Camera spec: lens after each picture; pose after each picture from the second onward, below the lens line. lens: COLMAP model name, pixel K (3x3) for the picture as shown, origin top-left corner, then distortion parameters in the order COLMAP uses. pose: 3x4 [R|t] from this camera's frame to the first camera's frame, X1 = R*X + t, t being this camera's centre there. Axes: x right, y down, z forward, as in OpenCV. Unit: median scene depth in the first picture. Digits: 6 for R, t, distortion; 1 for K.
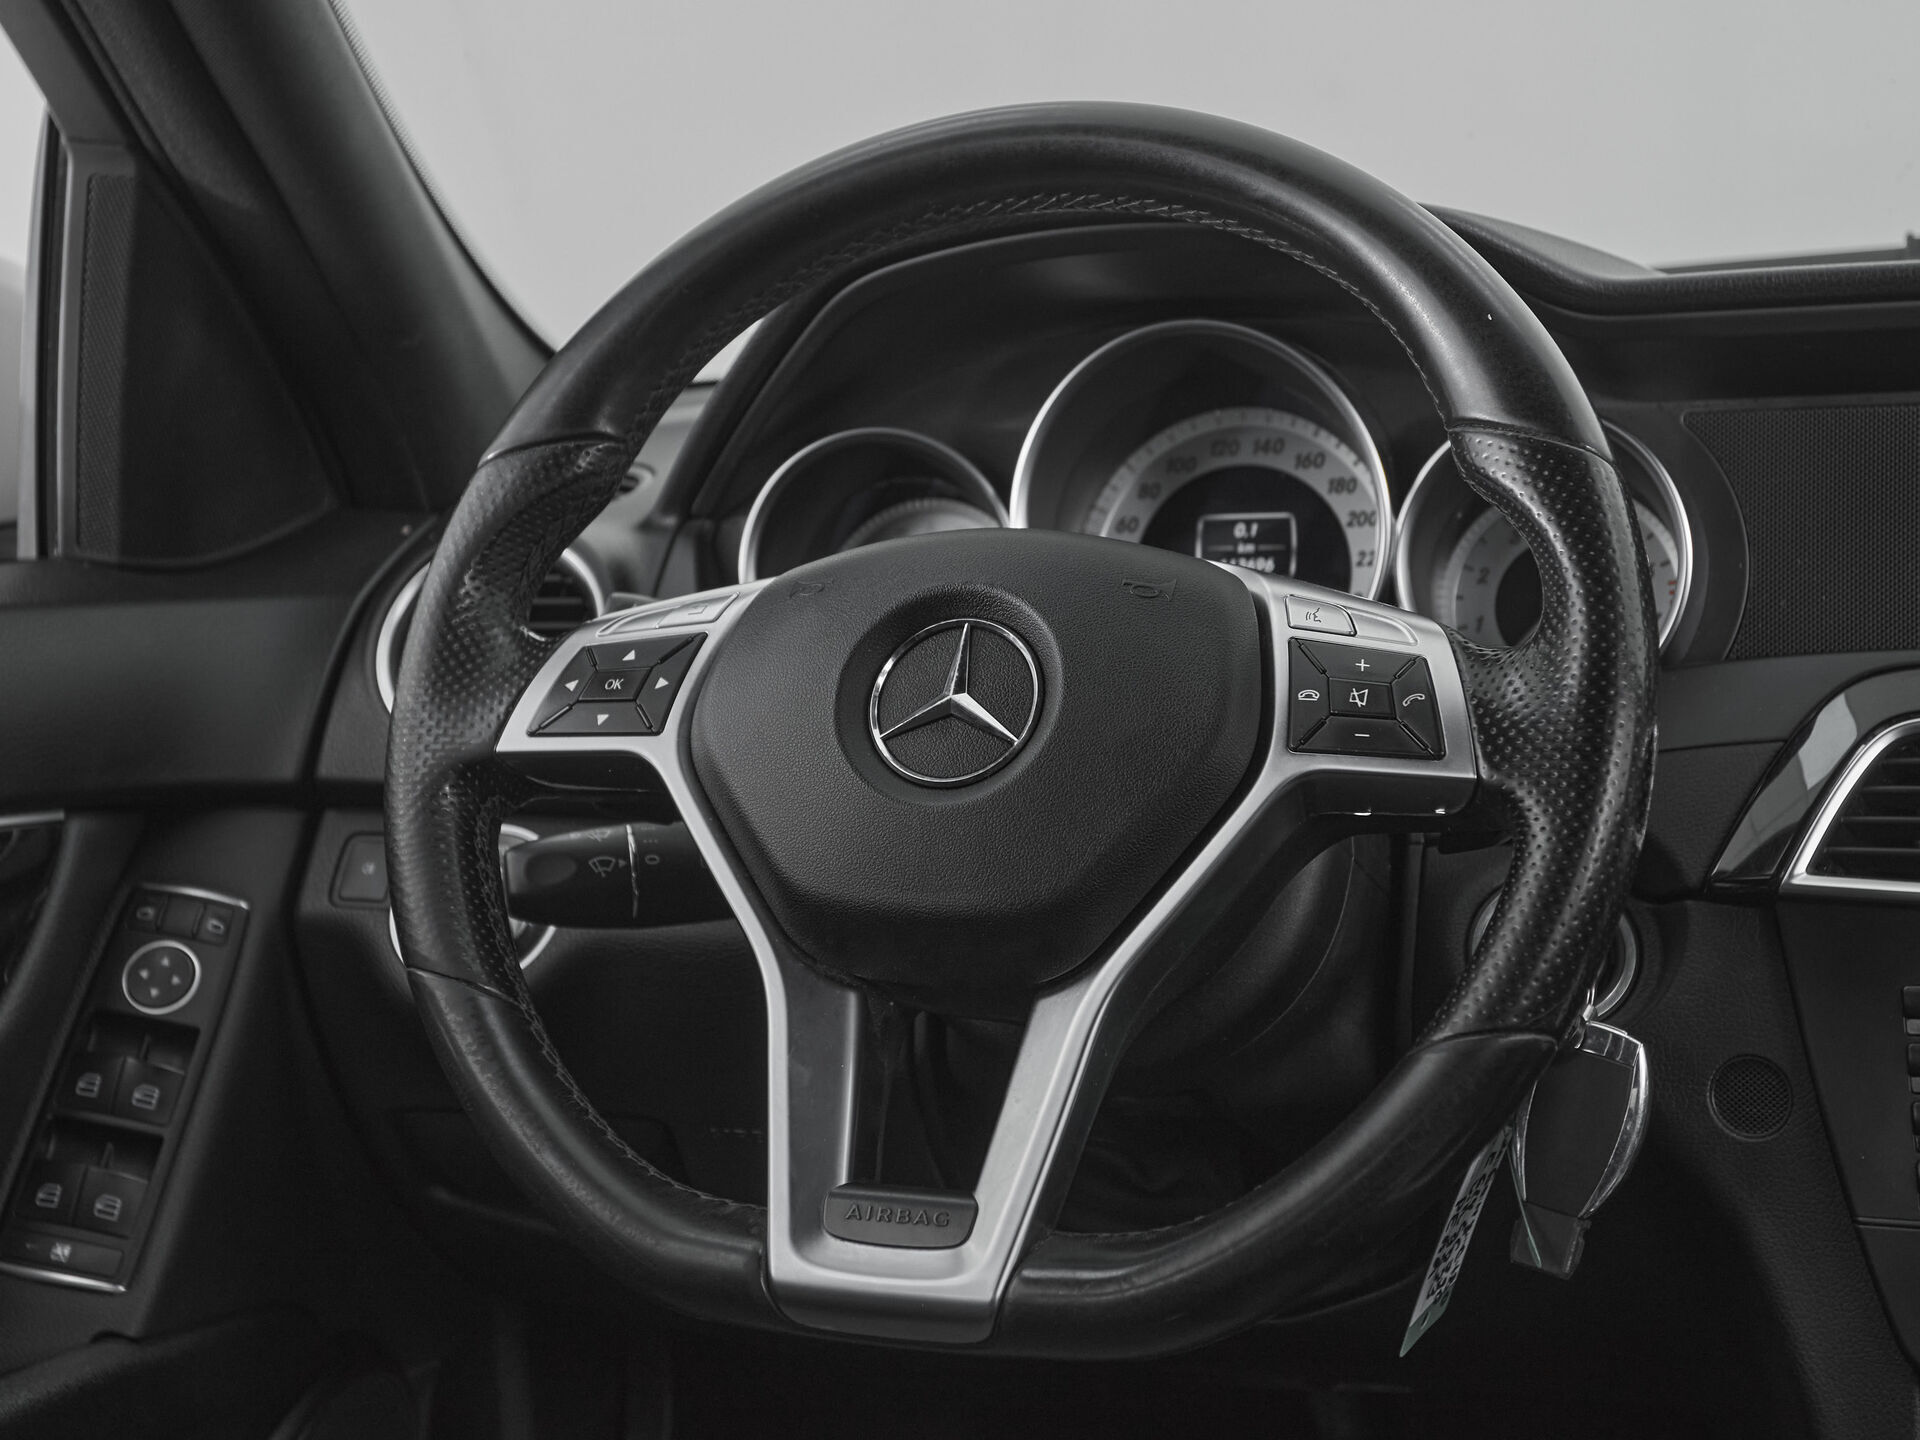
lens RADIAL K [[3104.7, 0, 968.4], [0, 3104.7, 674.5], [0, 0, 1]] dist [0.016023, 0.030984]
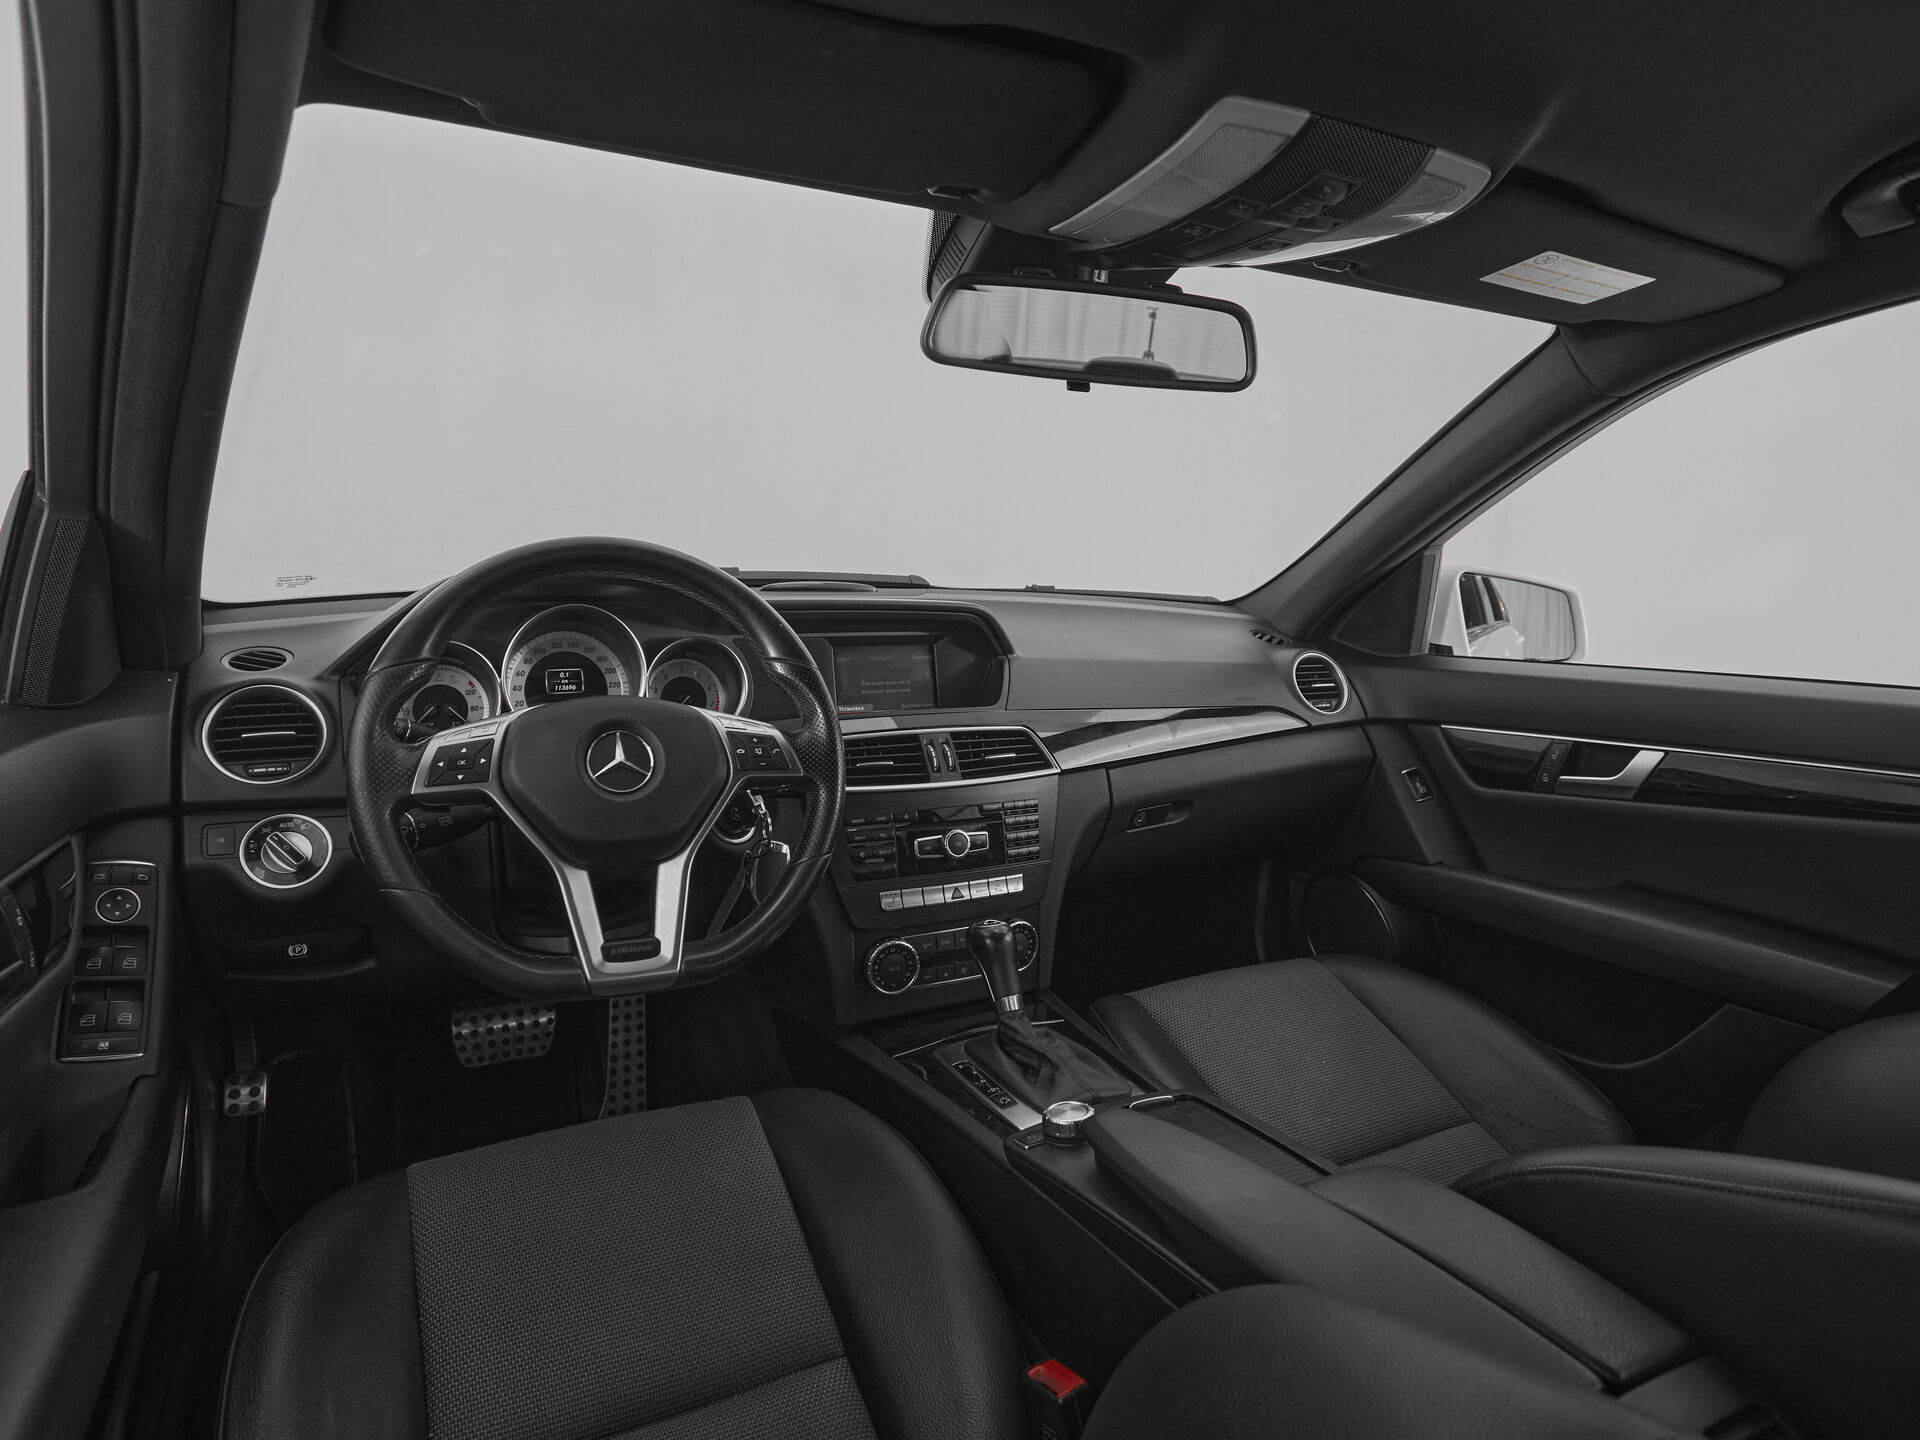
lens RADIAL K [[1042.4, 0, 897.2], [0, 1042.4, 715.0], [0, 0, 1]] dist [-0.006151, -0.000745]
pose [[0.704774, -0.056538, 0.707176, -0.448531], [0.014262, 0.997747, 0.065555, -0.083293], [-0.709289, -0.036115, 0.703992, 0.158685]]
